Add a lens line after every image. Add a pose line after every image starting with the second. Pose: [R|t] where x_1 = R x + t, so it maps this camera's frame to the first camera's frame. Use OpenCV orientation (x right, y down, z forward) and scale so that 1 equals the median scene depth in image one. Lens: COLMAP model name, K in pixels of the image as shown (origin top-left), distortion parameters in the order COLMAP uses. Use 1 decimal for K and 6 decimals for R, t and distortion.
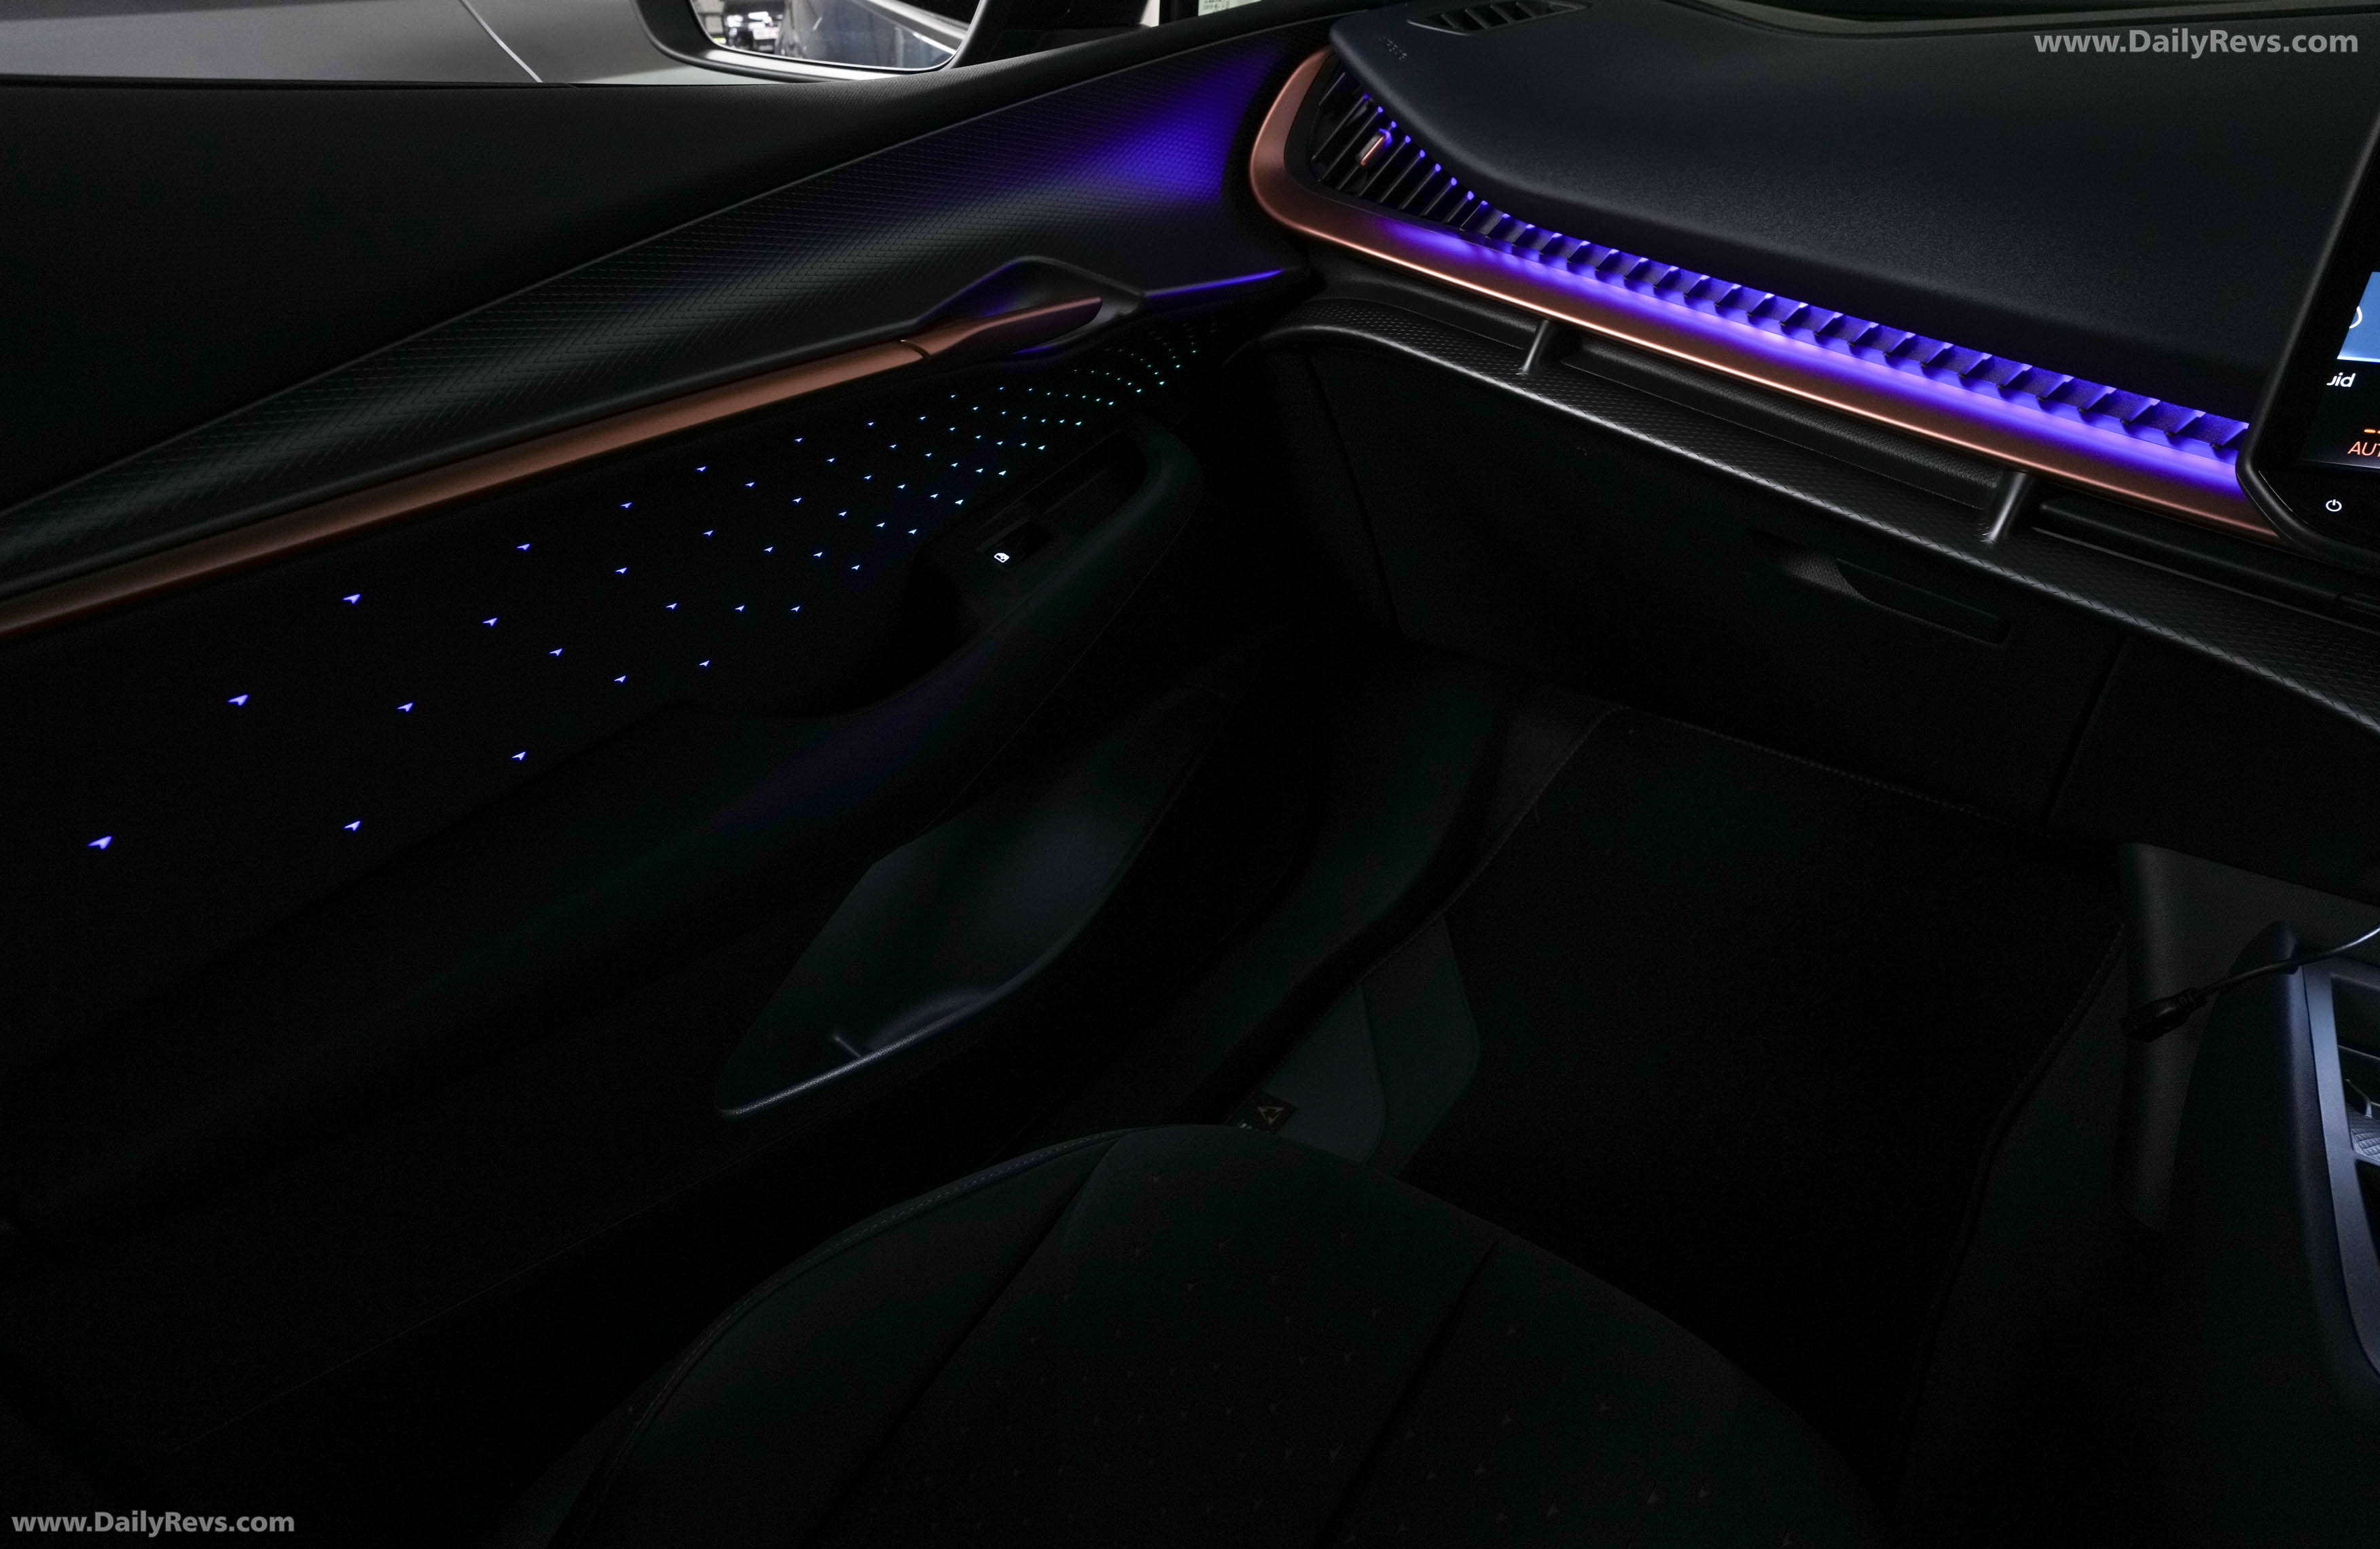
lens RADIAL K [[1358.1, 0, 1227.6], [0, 1358.1, 751.6], [0, 0, 1]] dist [-0.038142, 0.025598]
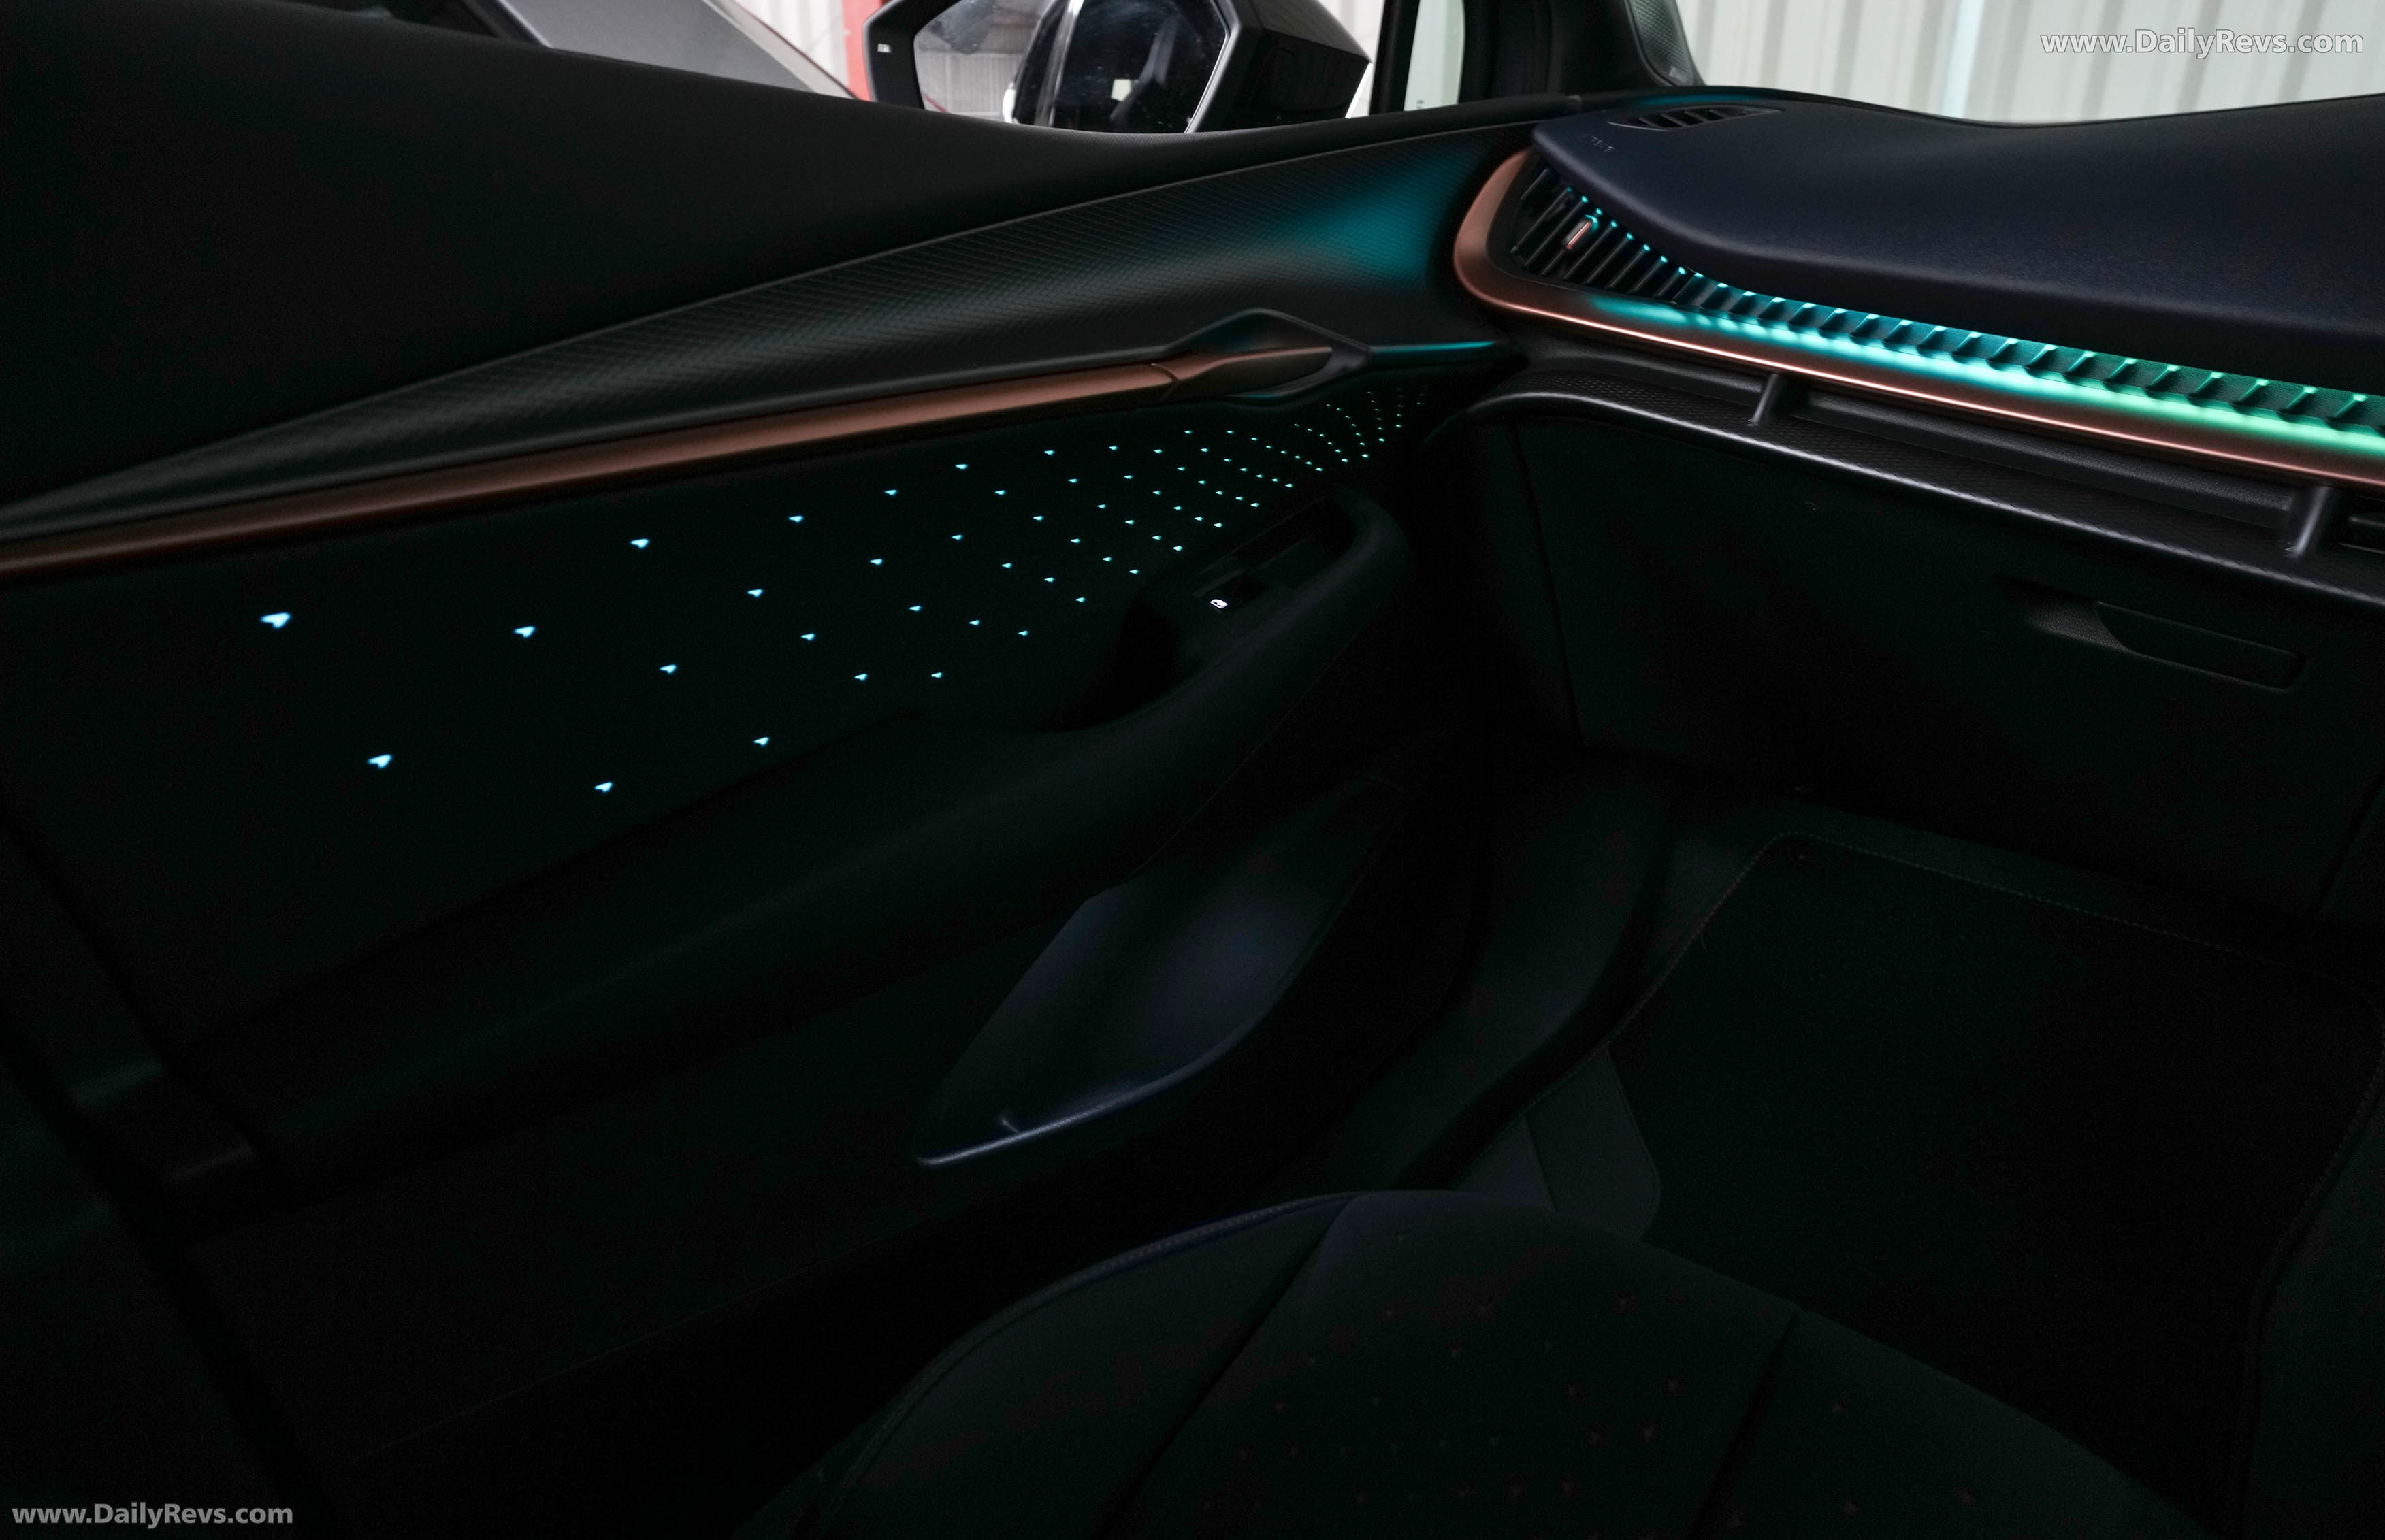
lens RADIAL K [[1360.9, 0, 1231.2], [0, 1360.9, 732.9], [0, 0, 1]] dist [-0.038142, 0.025598]
pose [[0.998825, 0.019781, -0.044252, -0.114896], [-0.026853, 0.985859, -0.165411, 0.116803], [0.040354, 0.166405, 0.985231, 0.041339]]
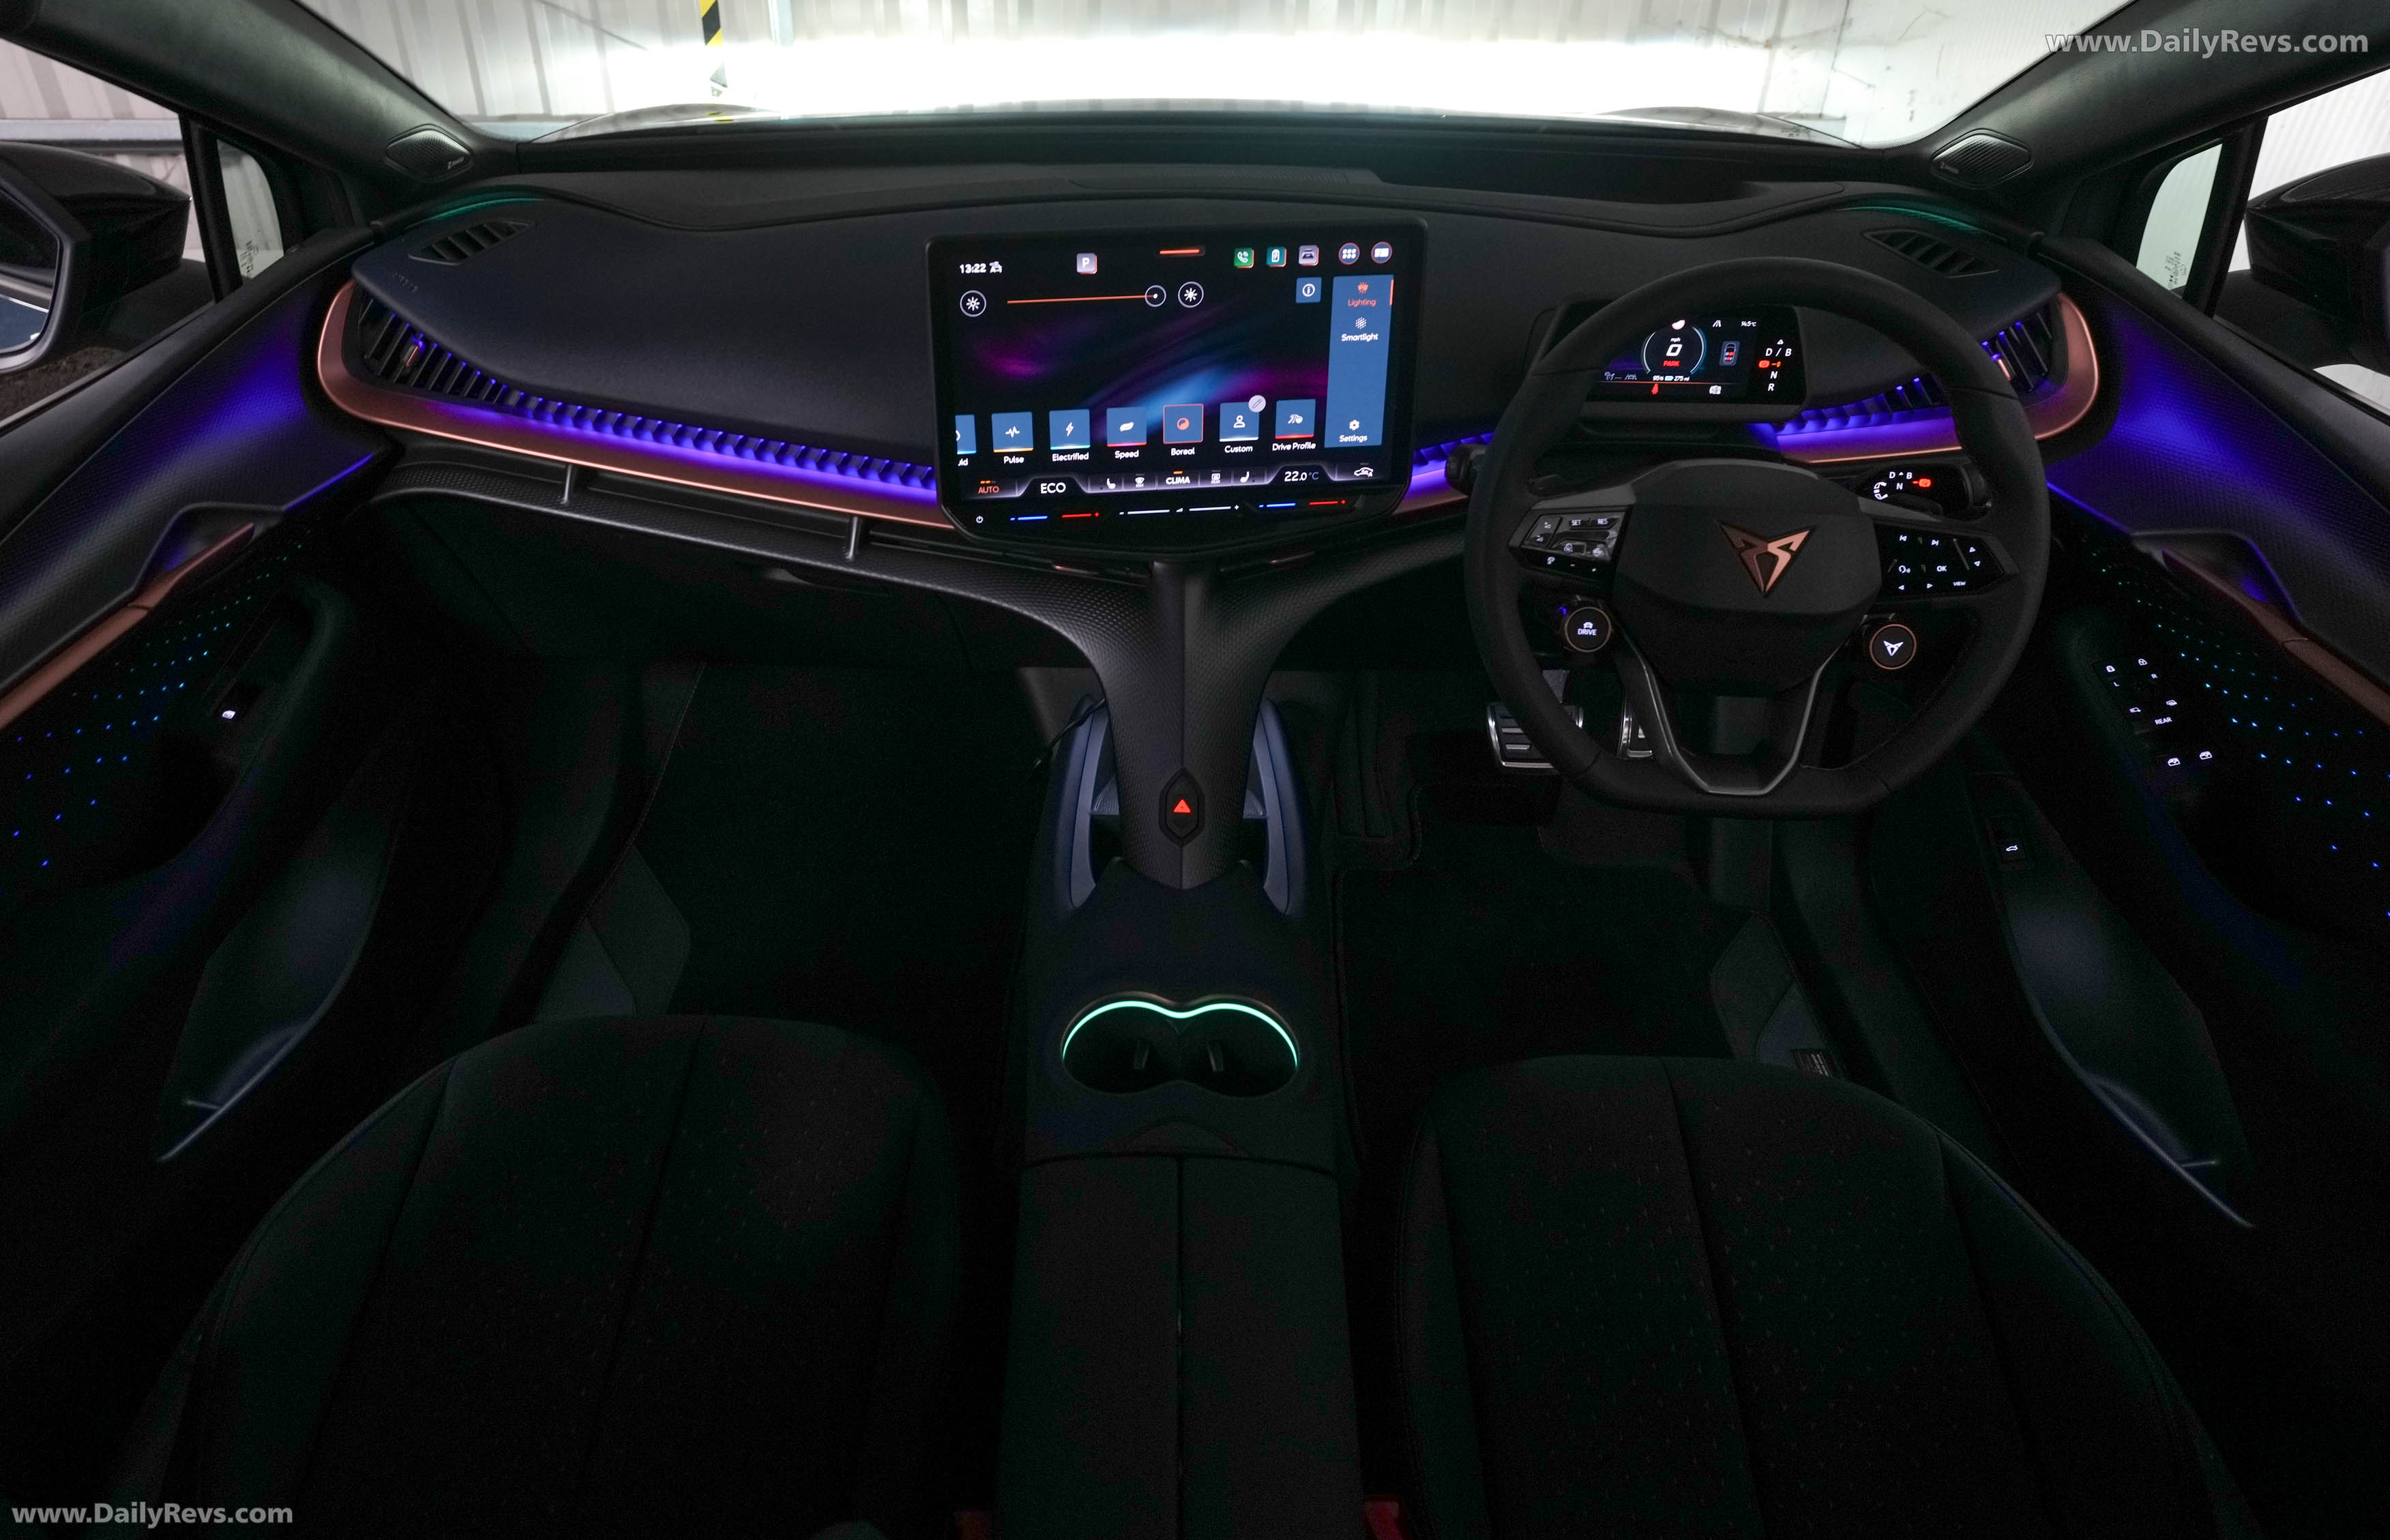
lens RADIAL K [[1445.3, 0, 1094.4], [0, 1445.3, 673.4], [0, 0, 1]] dist [-0.041103, 0.023041]
pose [[0.845333, -0.288840, 0.449426, -0.064155], [0.273211, 0.956644, 0.100936, -0.091285], [-0.459095, 0.037464, 0.887597, -0.716616]]
